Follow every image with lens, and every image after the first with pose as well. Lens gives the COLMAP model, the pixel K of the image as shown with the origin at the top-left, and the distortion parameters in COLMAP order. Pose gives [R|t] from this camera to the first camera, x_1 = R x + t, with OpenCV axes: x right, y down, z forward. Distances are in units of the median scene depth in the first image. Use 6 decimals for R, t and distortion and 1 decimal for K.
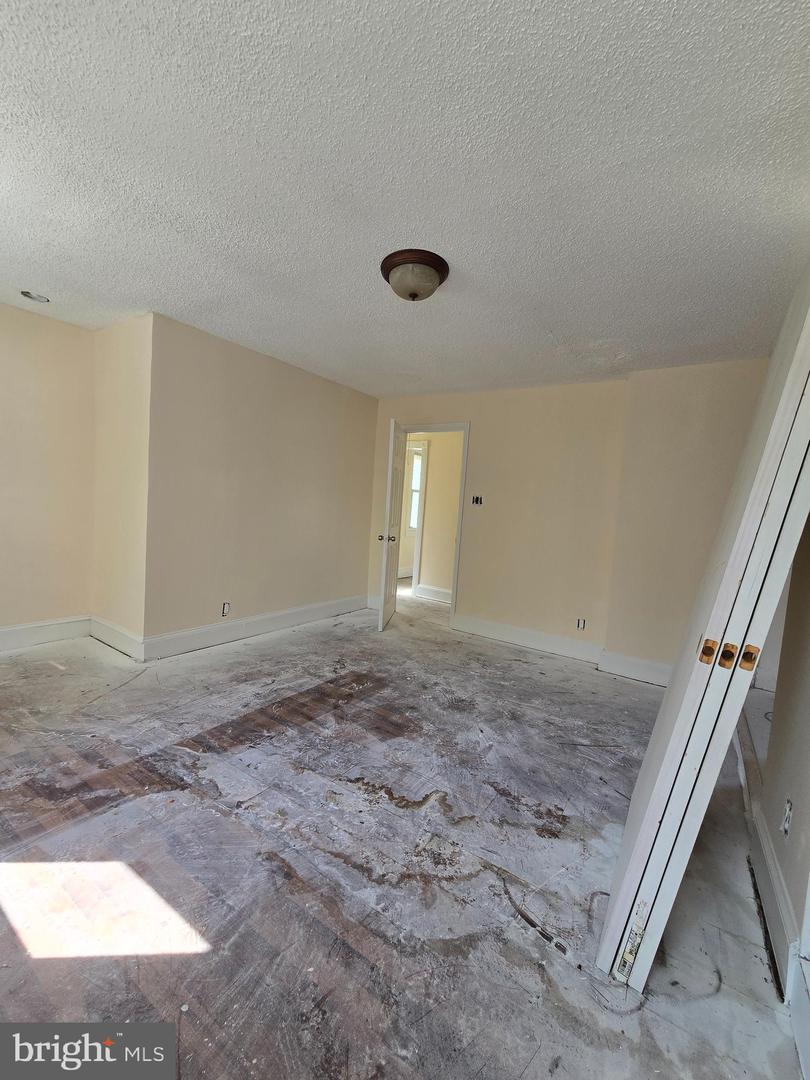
lens RADIAL K [[441.1, 0, 404.1], [0, 441.1, 539.4], [0, 0, 1]] dist [-0.003785, -0.000195]
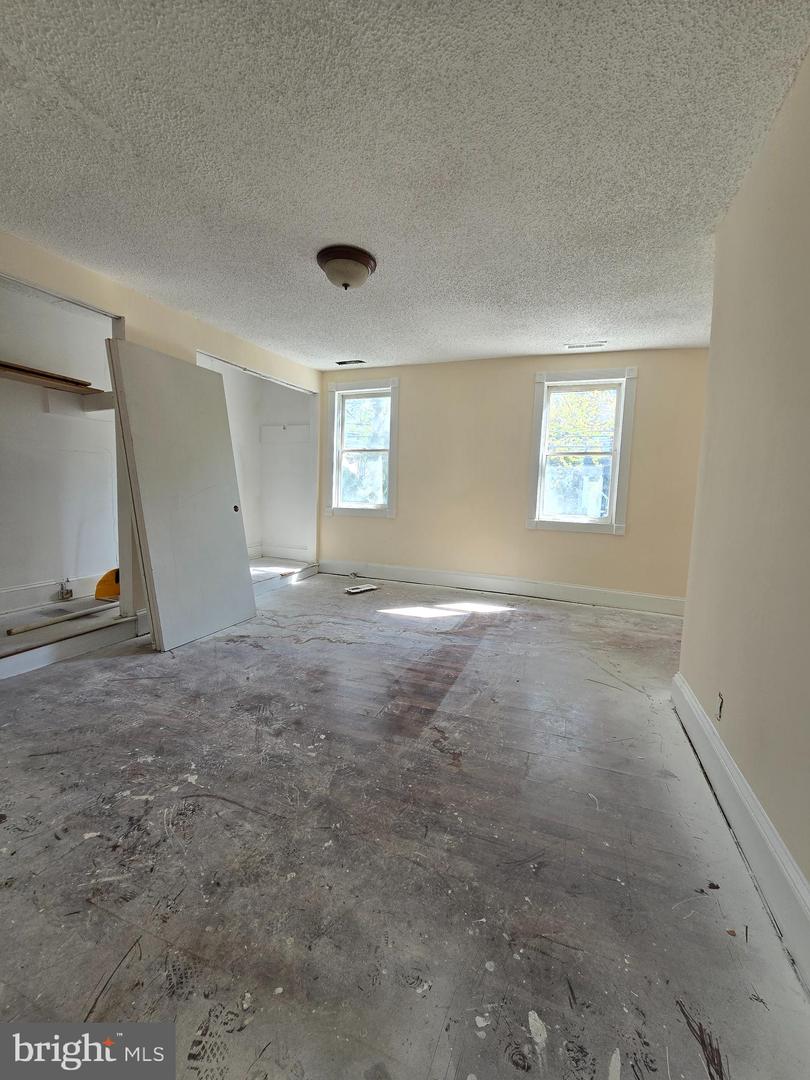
lens RADIAL K [[441.1, 0, 404.5], [0, 441.1, 537.5], [0, 0, 1]] dist [-0.003785, -0.000195]
pose [[-0.972369, -0.072253, -0.221987, 0.075336], [-0.107927, 0.982311, 0.153026, -0.091884], [0.207004, 0.172756, -0.962967, 2.117154]]
